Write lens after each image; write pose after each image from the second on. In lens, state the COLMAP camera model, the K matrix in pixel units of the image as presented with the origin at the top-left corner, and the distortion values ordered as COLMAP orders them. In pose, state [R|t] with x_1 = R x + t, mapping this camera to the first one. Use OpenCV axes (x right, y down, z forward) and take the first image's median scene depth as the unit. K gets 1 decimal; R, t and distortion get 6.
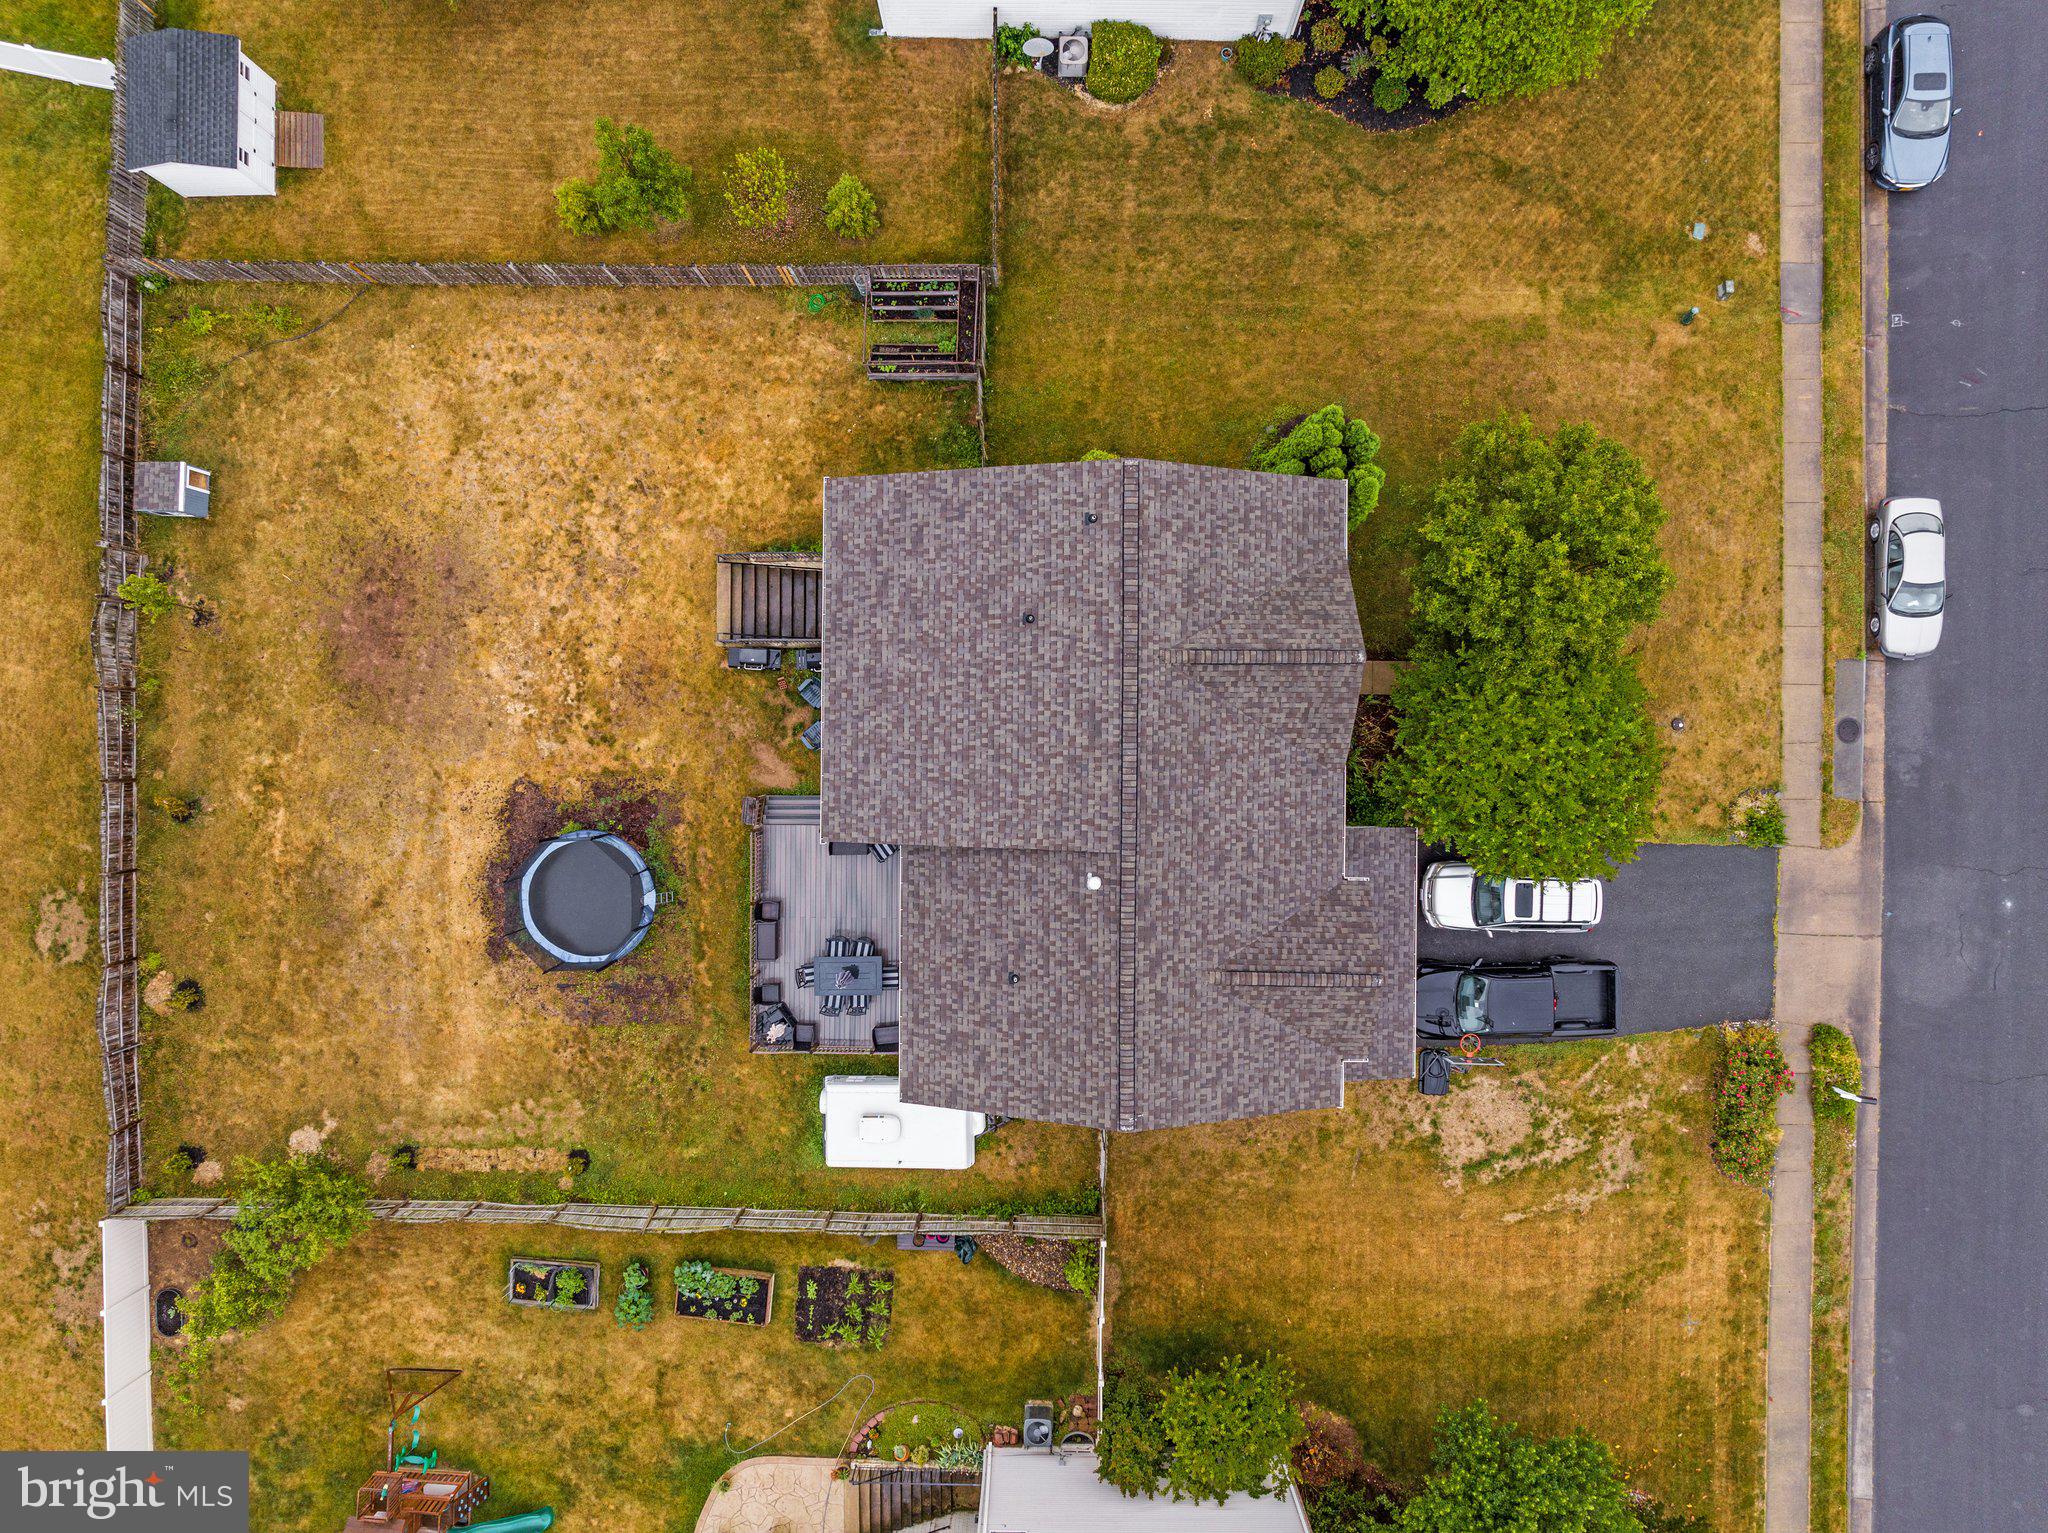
lens RADIAL K [[1441.9, 0, 1024.0], [0, 1441.9, 766.5], [0, 0, 1]] dist [-0.037739, -0.001463]
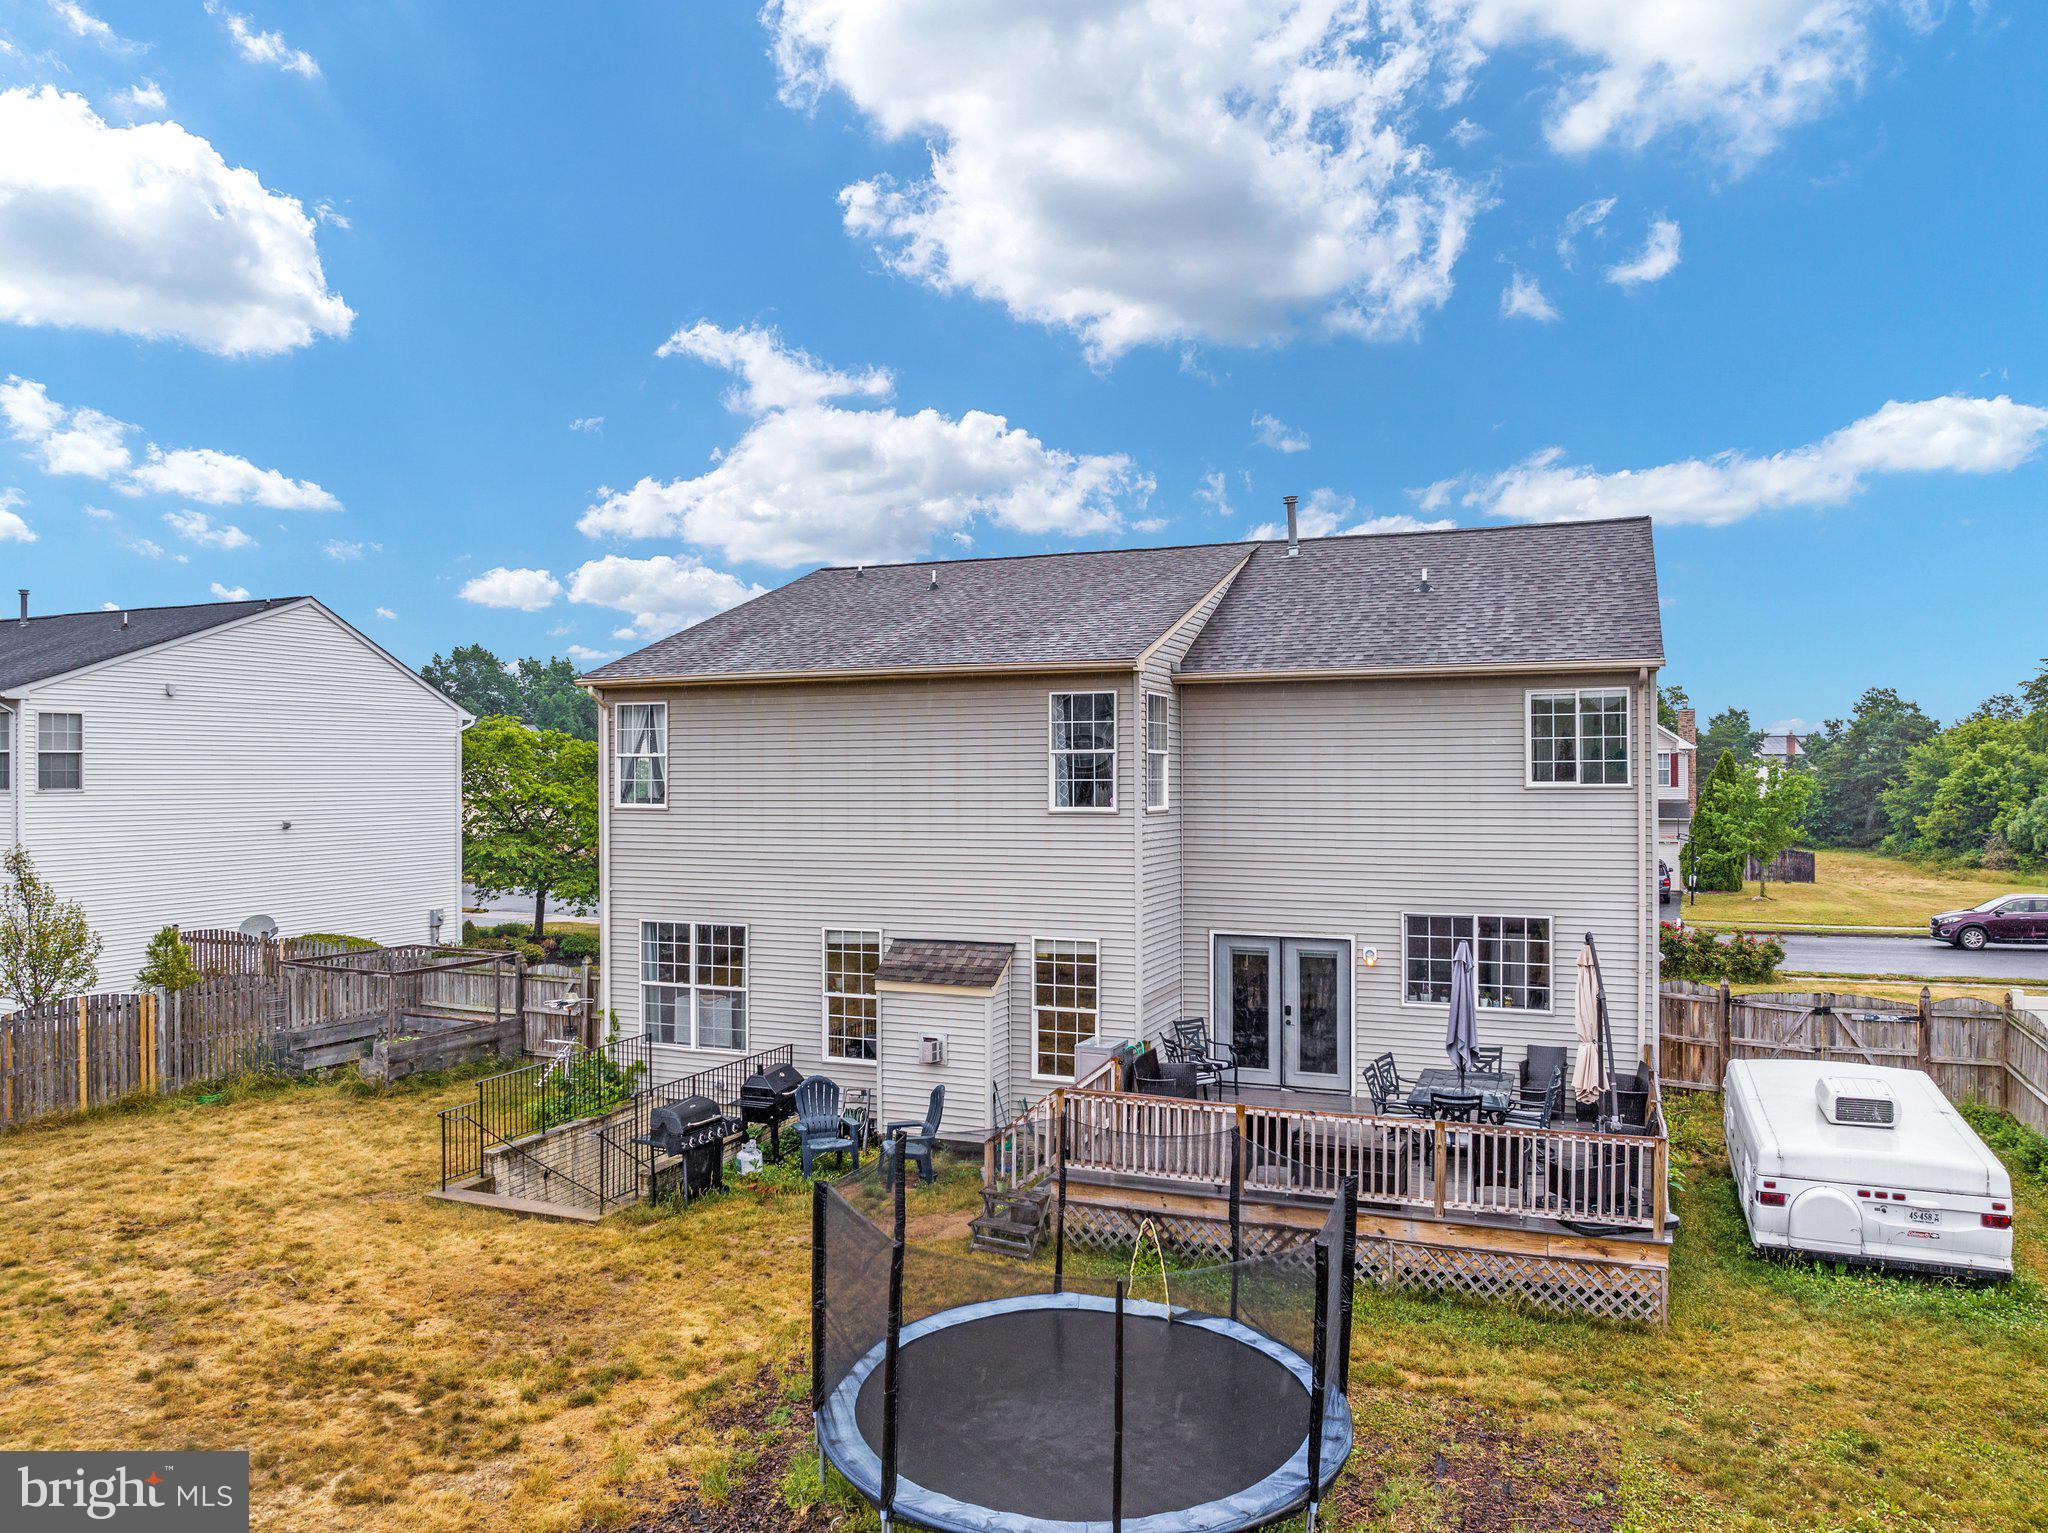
lens RADIAL K [[1441.9, 0, 1024.0], [0, 1441.9, 766.5], [0, 0, 1]] dist [-0.037739, -0.001463]
pose [[0.371405, 0.011336, 0.928402, -0.538359], [0.928434, 0.004373, -0.371471, 0.173521], [-0.008271, 0.999926, -0.008900, 0.872762]]
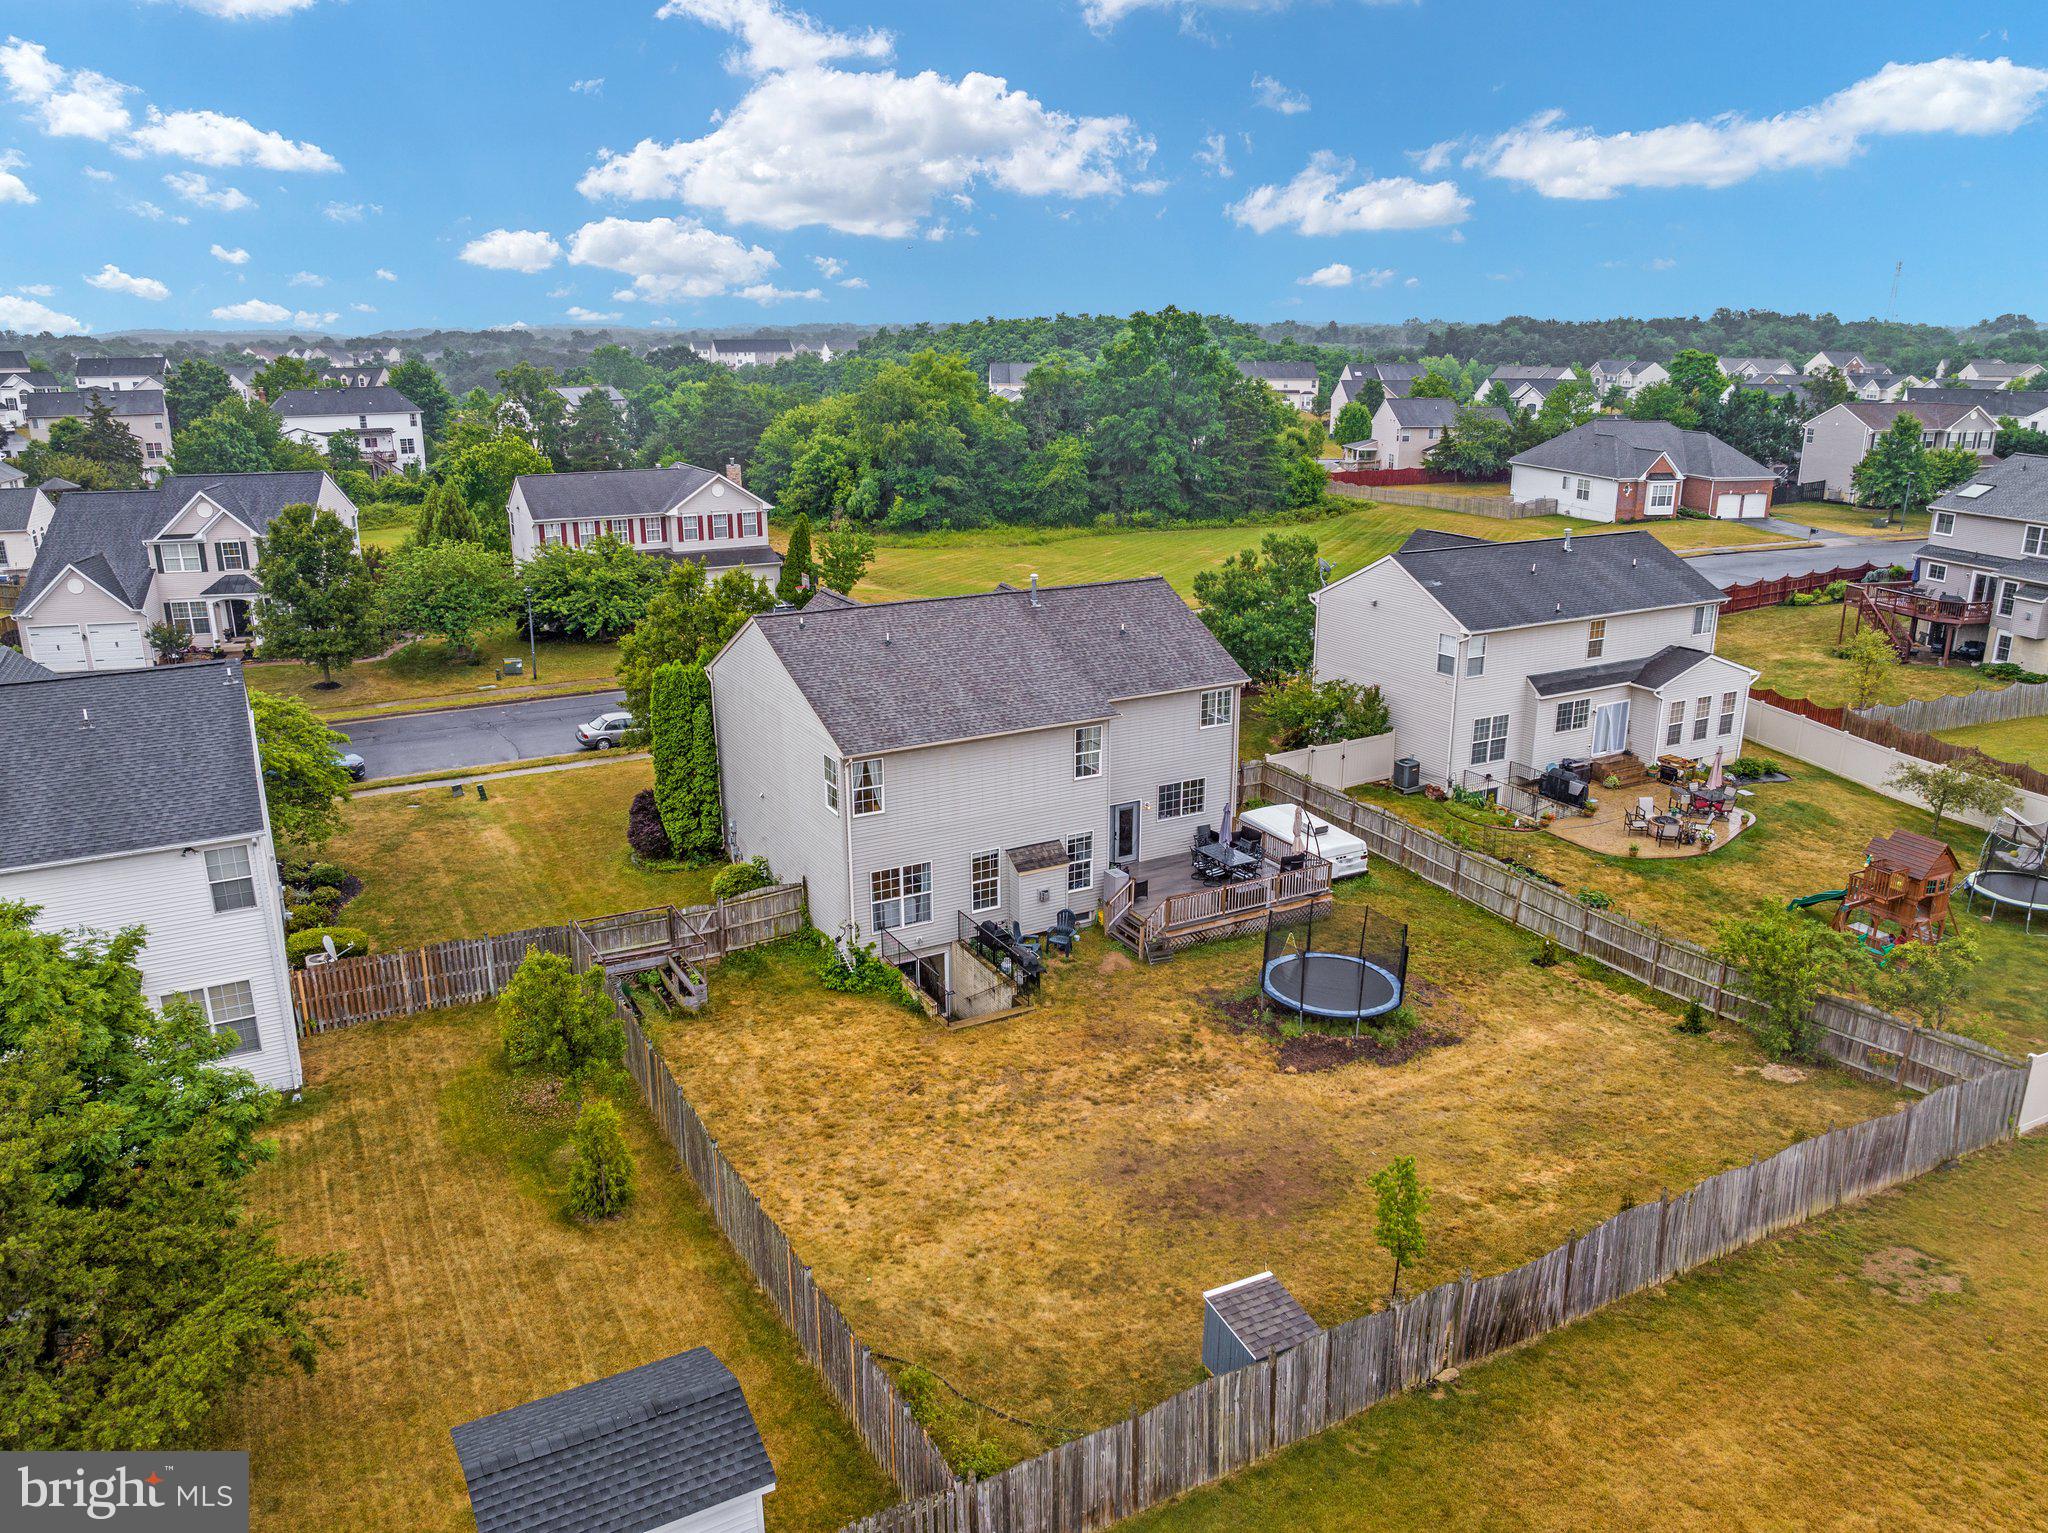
lens RADIAL K [[1441.9, 0, 1024.0], [0, 1441.9, 766.5], [0, 0, 1]] dist [-0.037739, -0.001463]
pose [[-0.487245, -0.243901, 0.838513, -0.953936], [0.873265, -0.135514, 0.468021, -0.505956], [-0.000521, 0.960285, 0.279019, 0.584474]]
